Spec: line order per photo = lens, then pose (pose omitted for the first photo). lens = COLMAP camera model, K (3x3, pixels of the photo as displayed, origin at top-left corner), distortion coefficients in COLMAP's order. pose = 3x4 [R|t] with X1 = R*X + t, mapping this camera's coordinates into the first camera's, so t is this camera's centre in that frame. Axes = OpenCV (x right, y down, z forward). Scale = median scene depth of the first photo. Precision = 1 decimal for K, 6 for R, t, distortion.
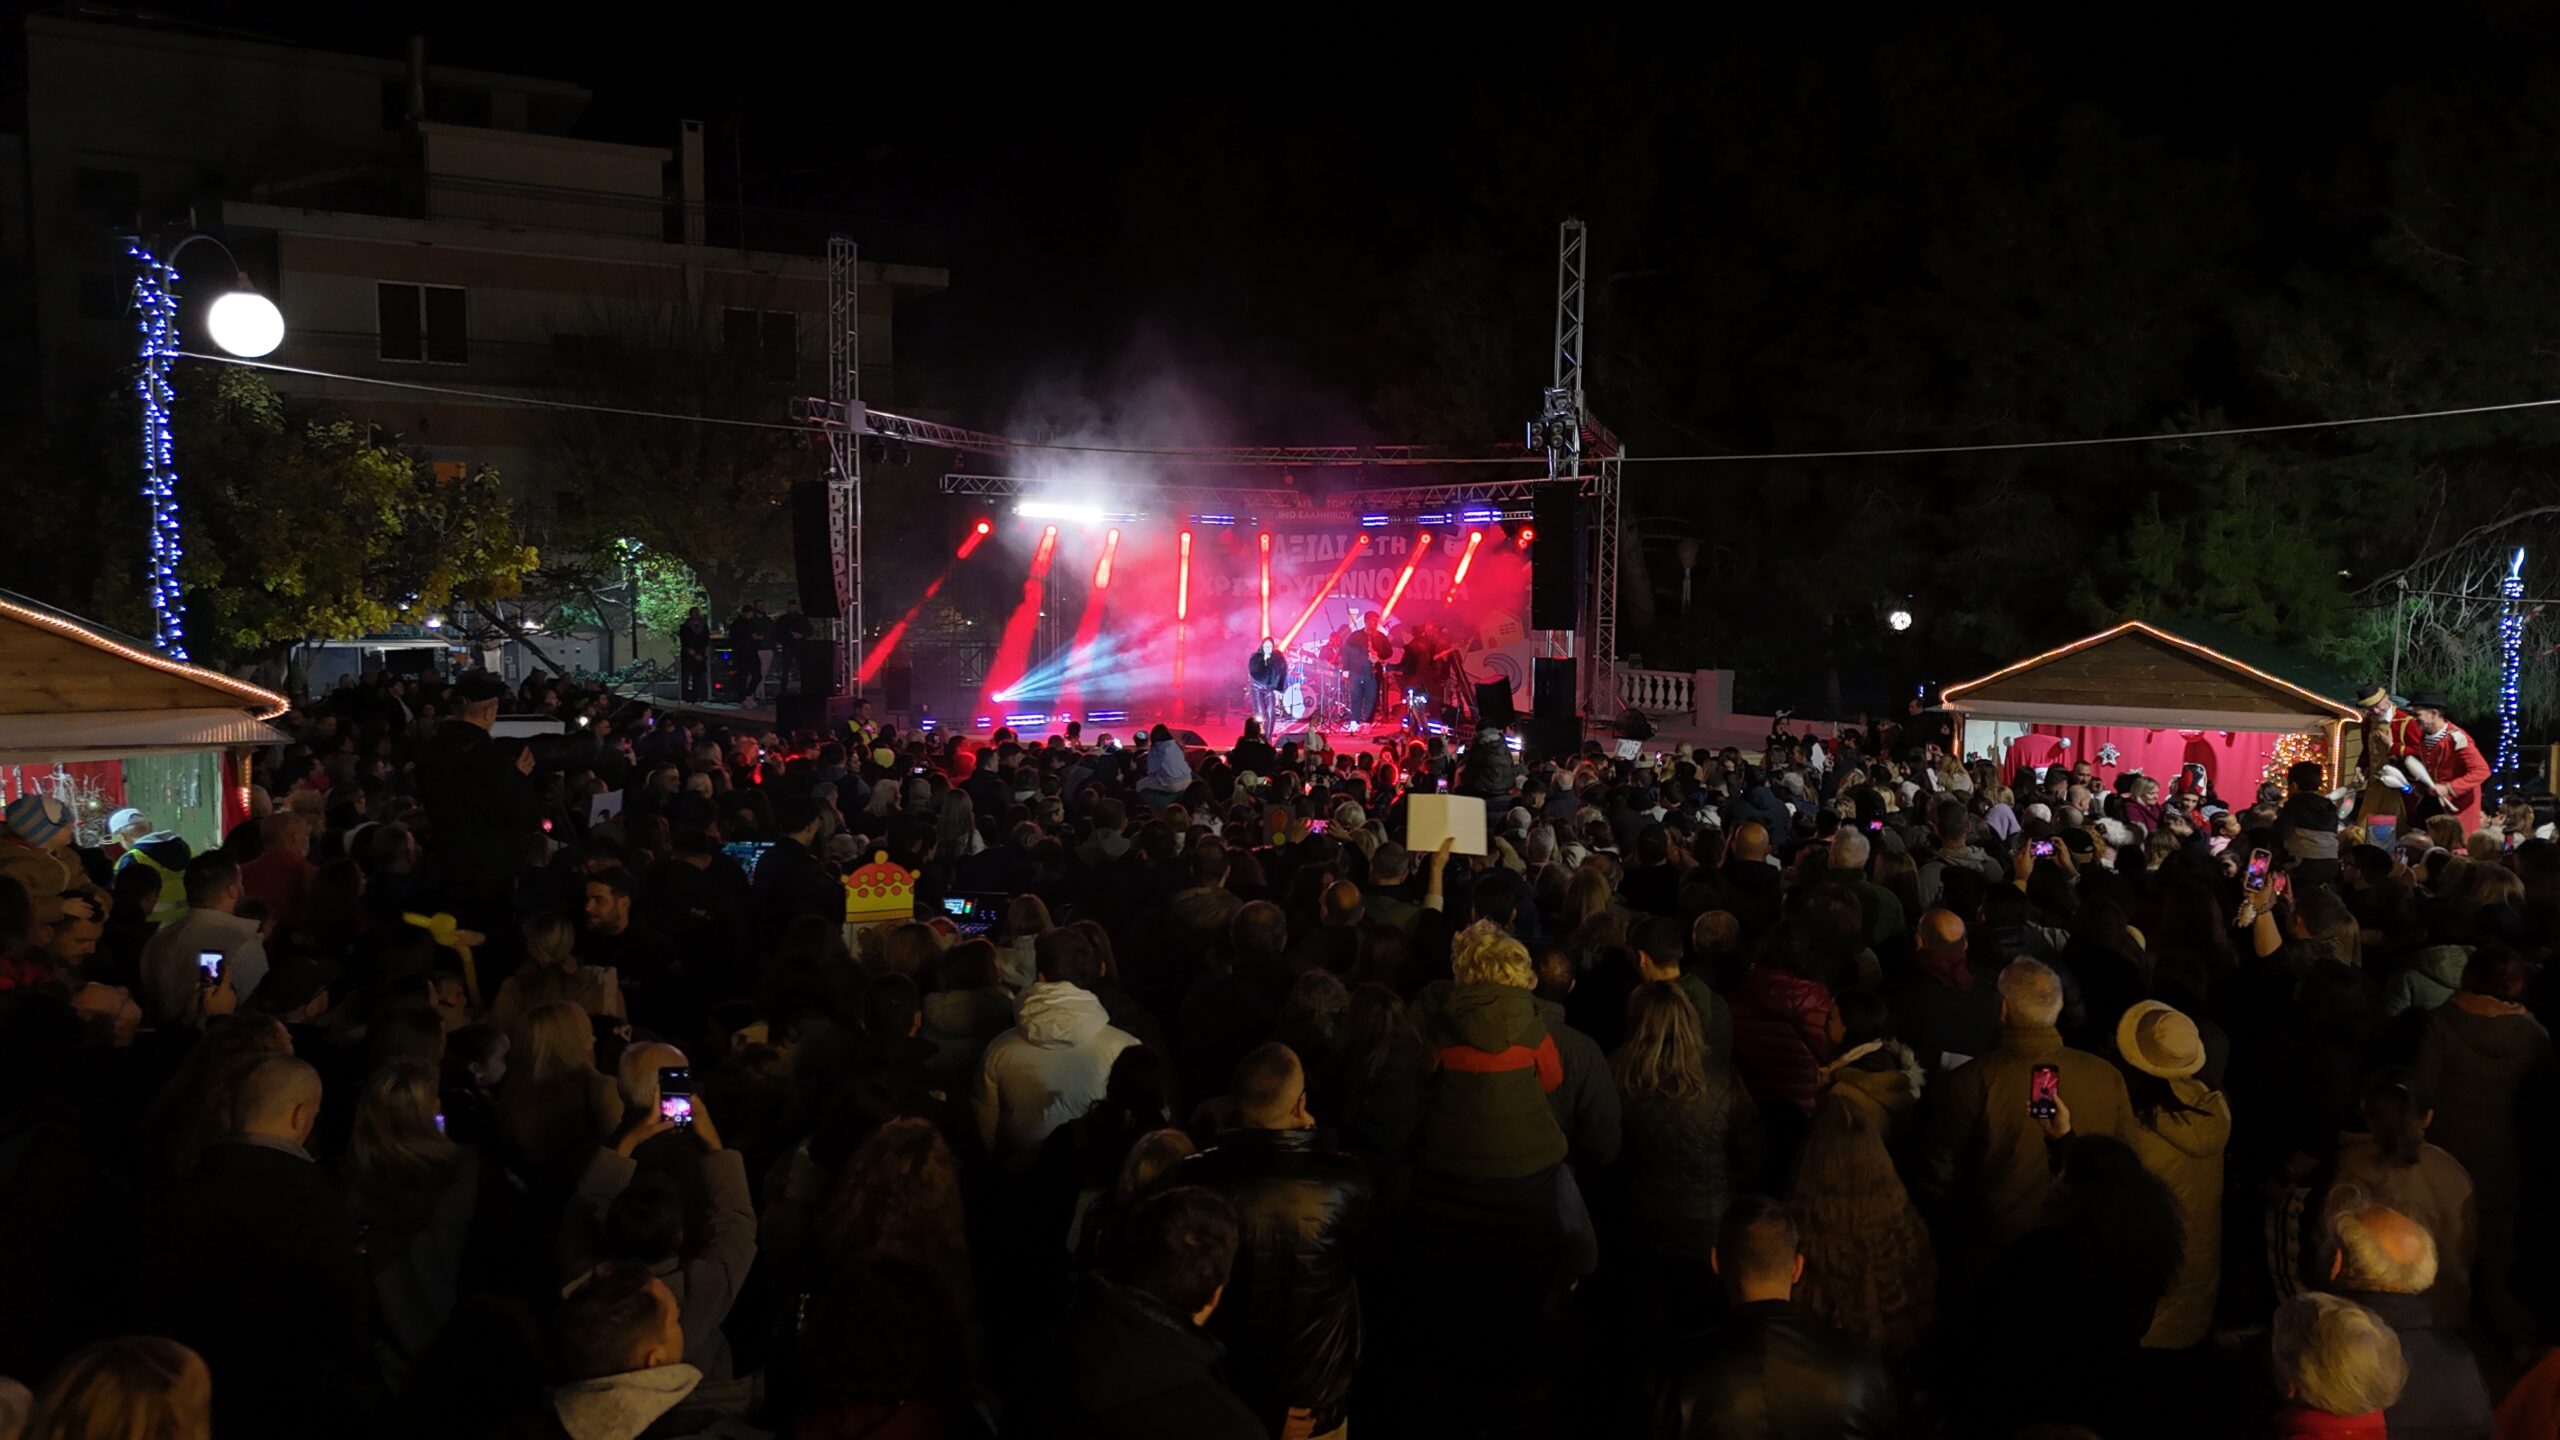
lens RADIAL K [[1876.8, 0, 1282.7], [0, 1876.8, 727.8], [0, 0, 1]] dist [0.078495, -0.075880]
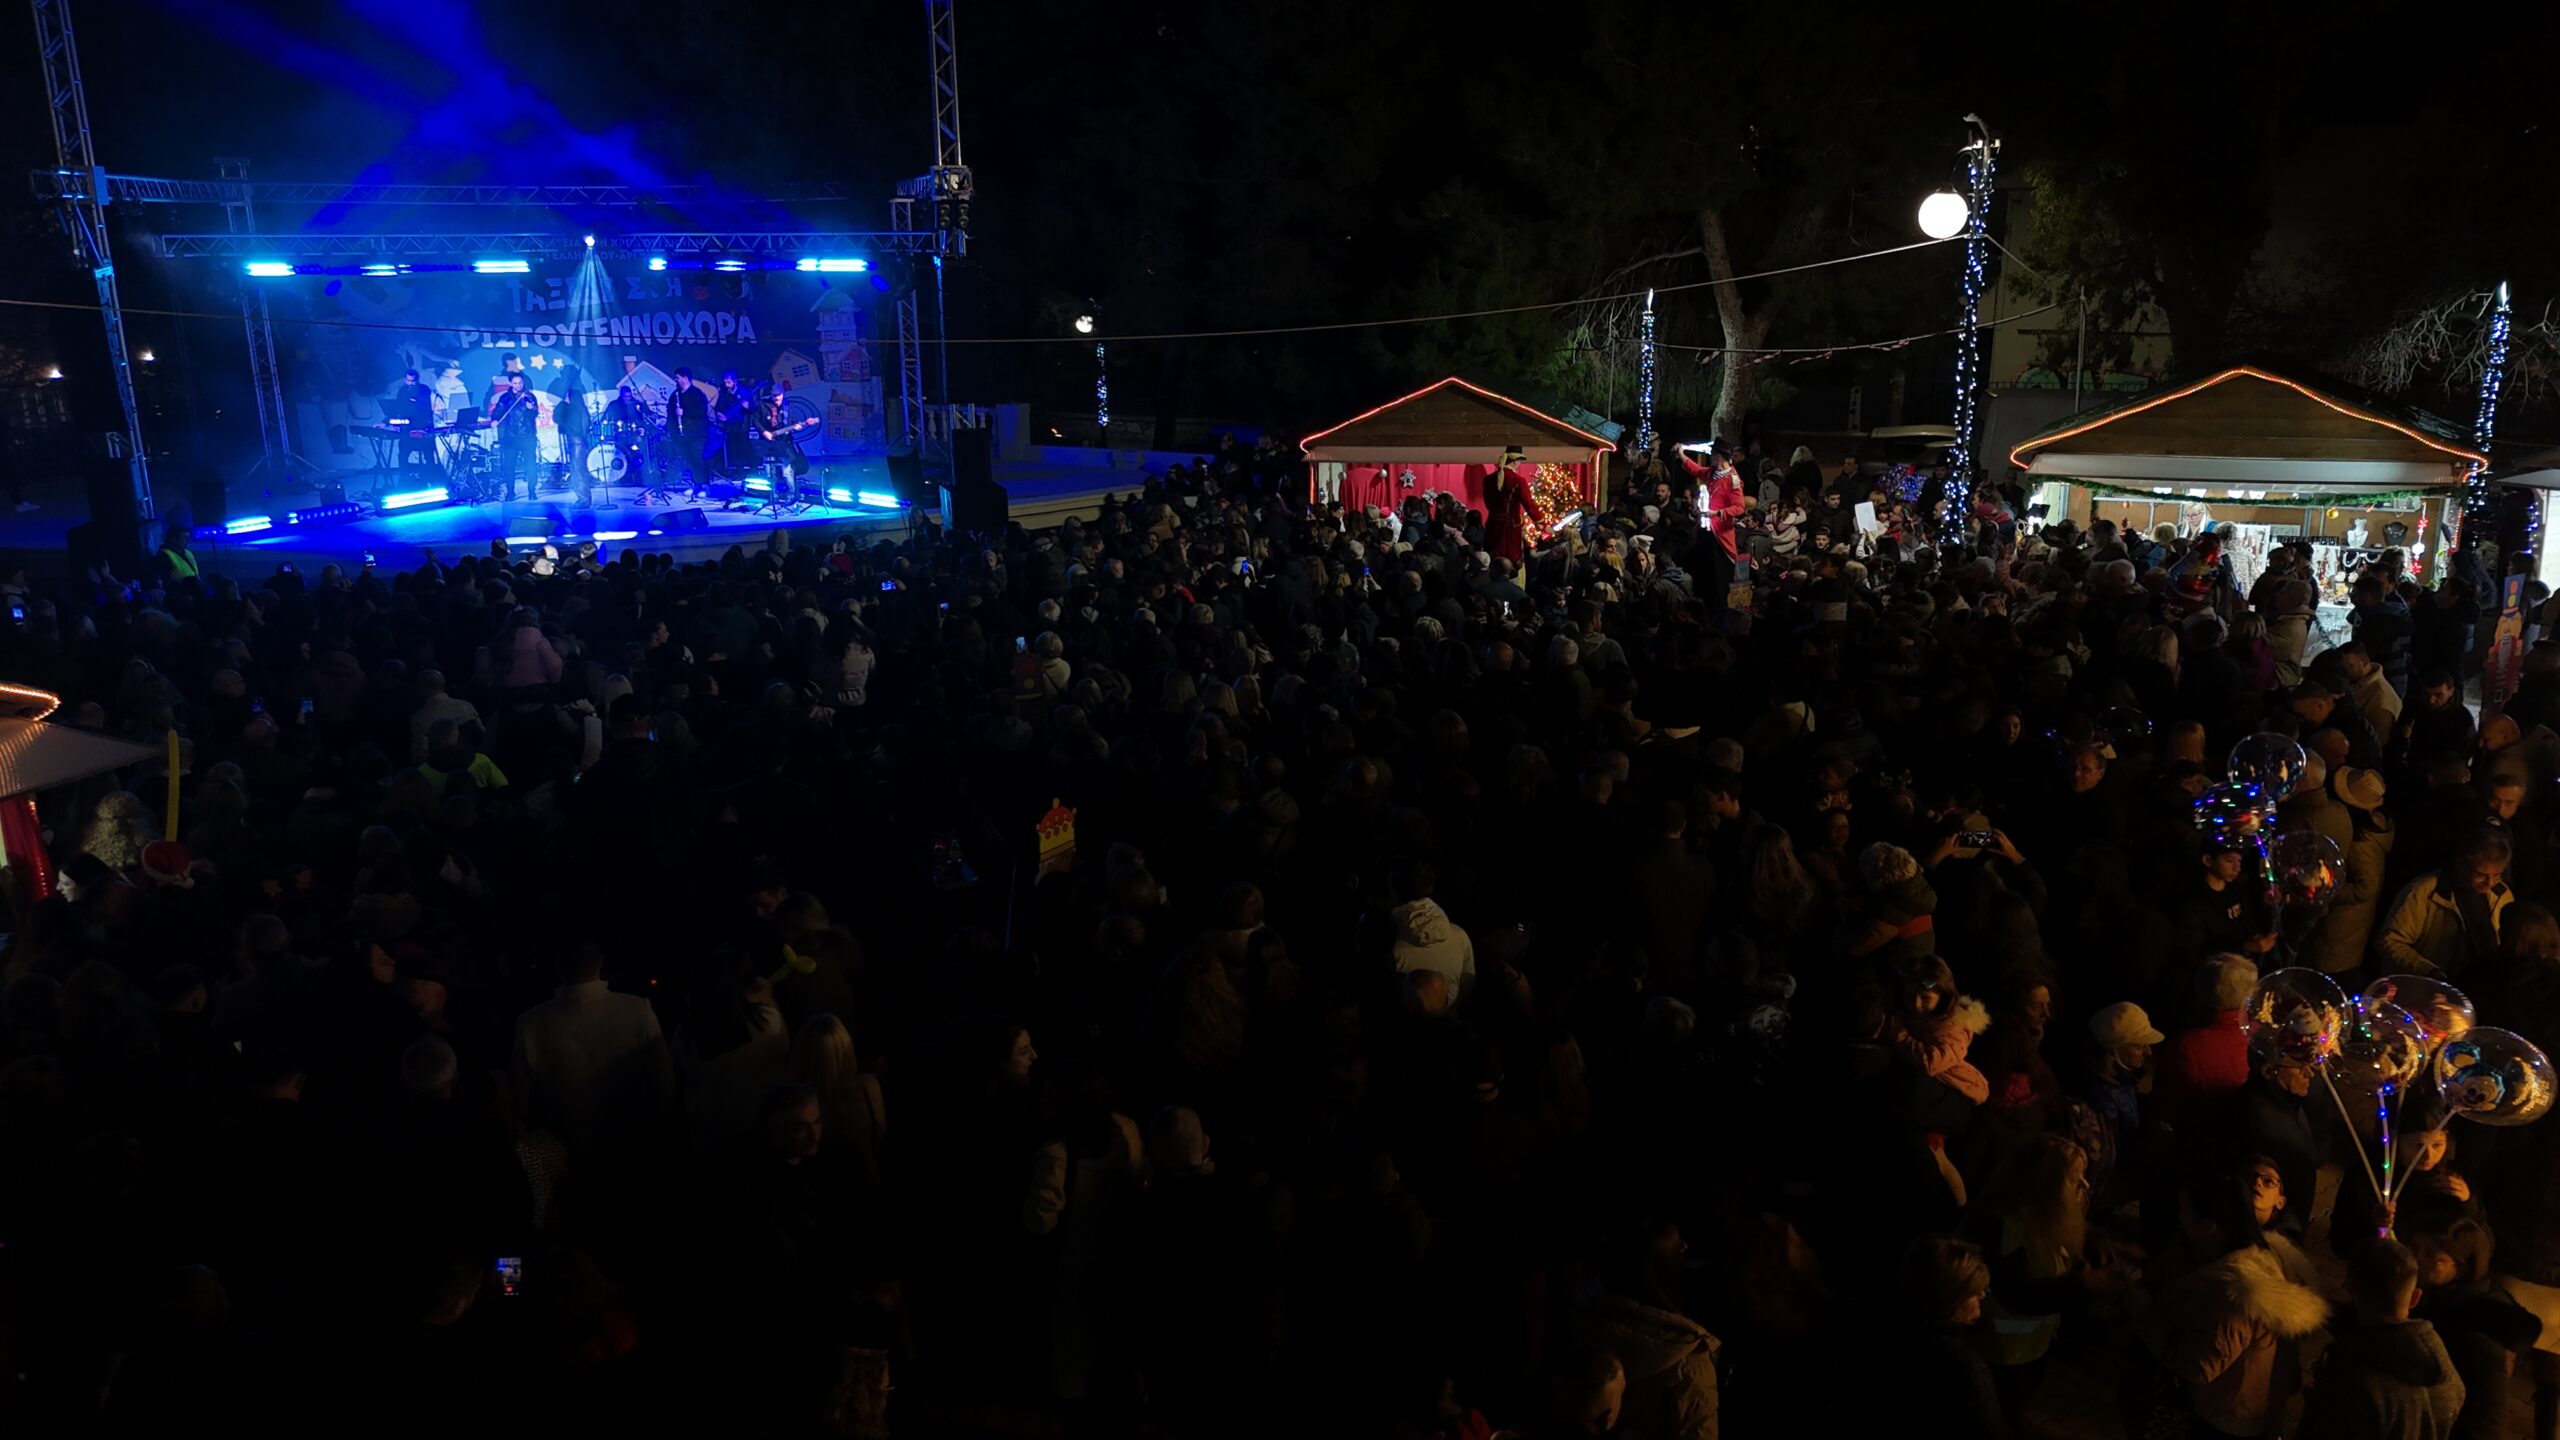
lens RADIAL K [[1876.8, 0, 1281.9], [0, 1876.8, 736.2], [0, 0, 1]] dist [0.078495, -0.075880]
pose [[0.868247, -0.153018, 0.471946, -0.229002], [0.061538, 0.977119, 0.203595, -0.073056], [-0.492301, -0.147728, 0.857797, -0.028549]]
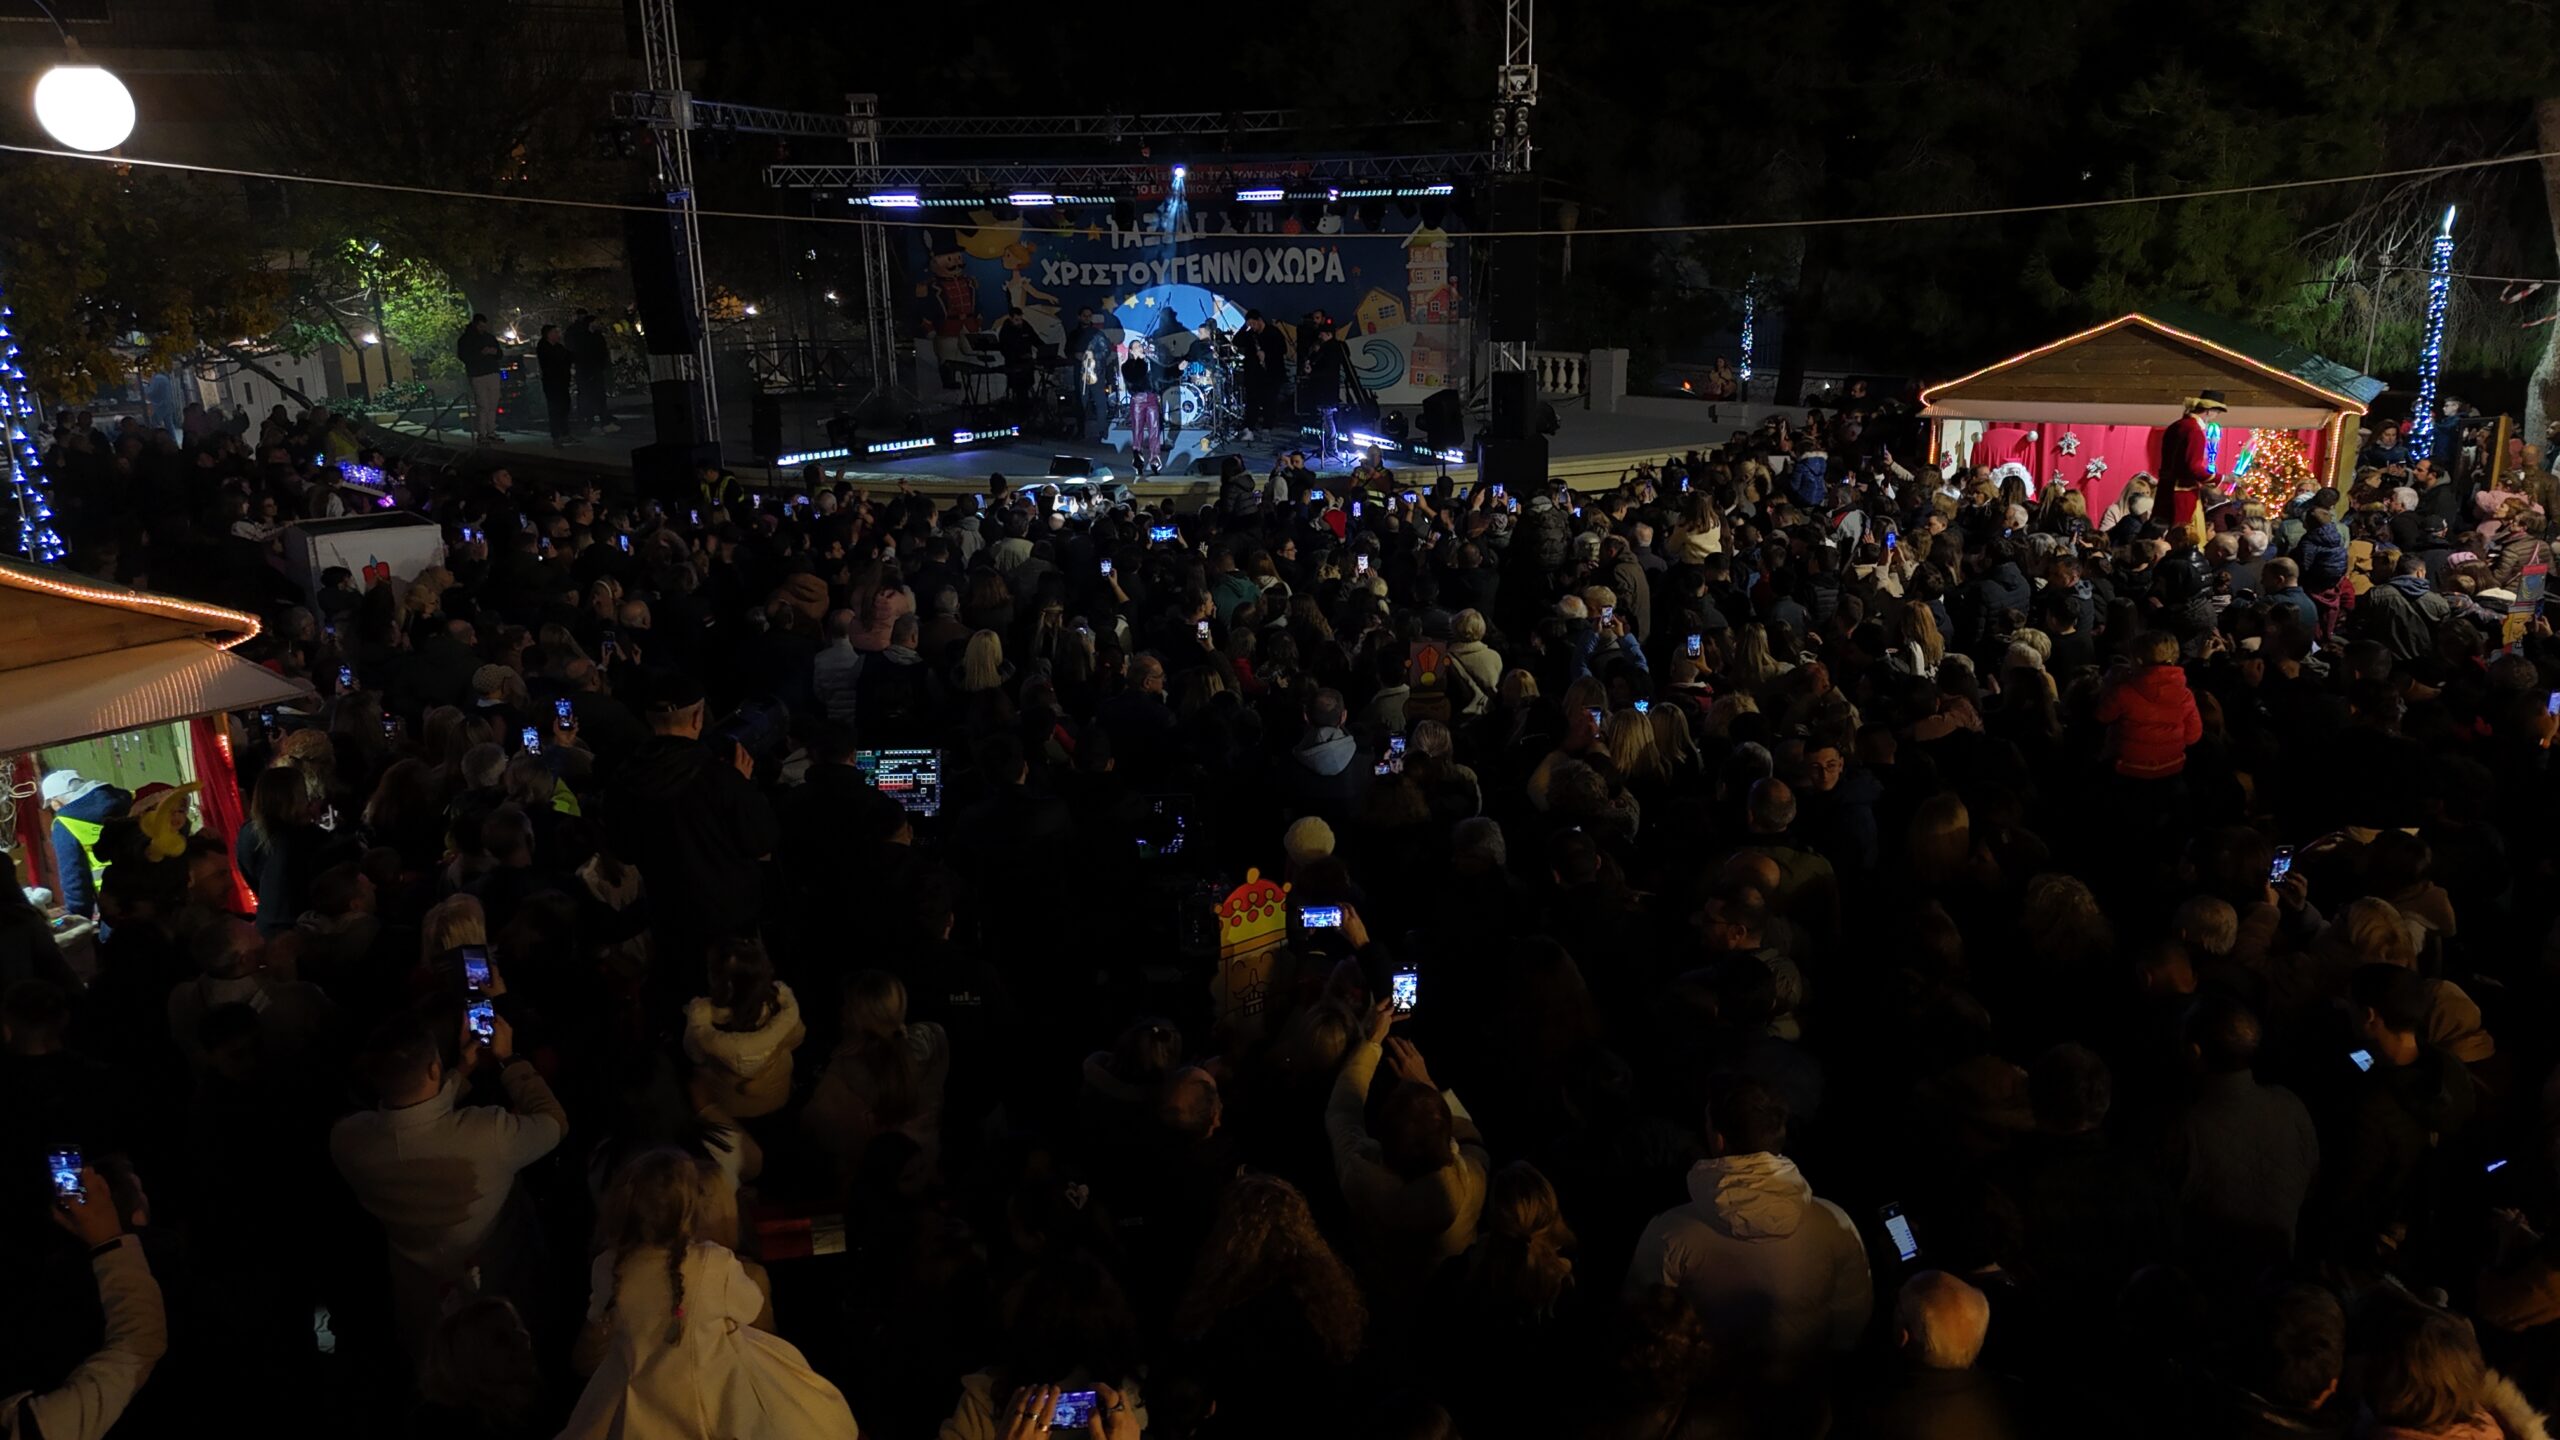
lens RADIAL K [[1876.8, 0, 1285.5], [0, 1876.8, 729.3], [0, 0, 1]] dist [0.078495, -0.075880]
pose [[0.987084, -0.076475, 0.140774, -0.110022], [0.047328, 0.978690, 0.199814, -0.054895], [-0.153055, -0.190571, 0.969668, 0.080199]]
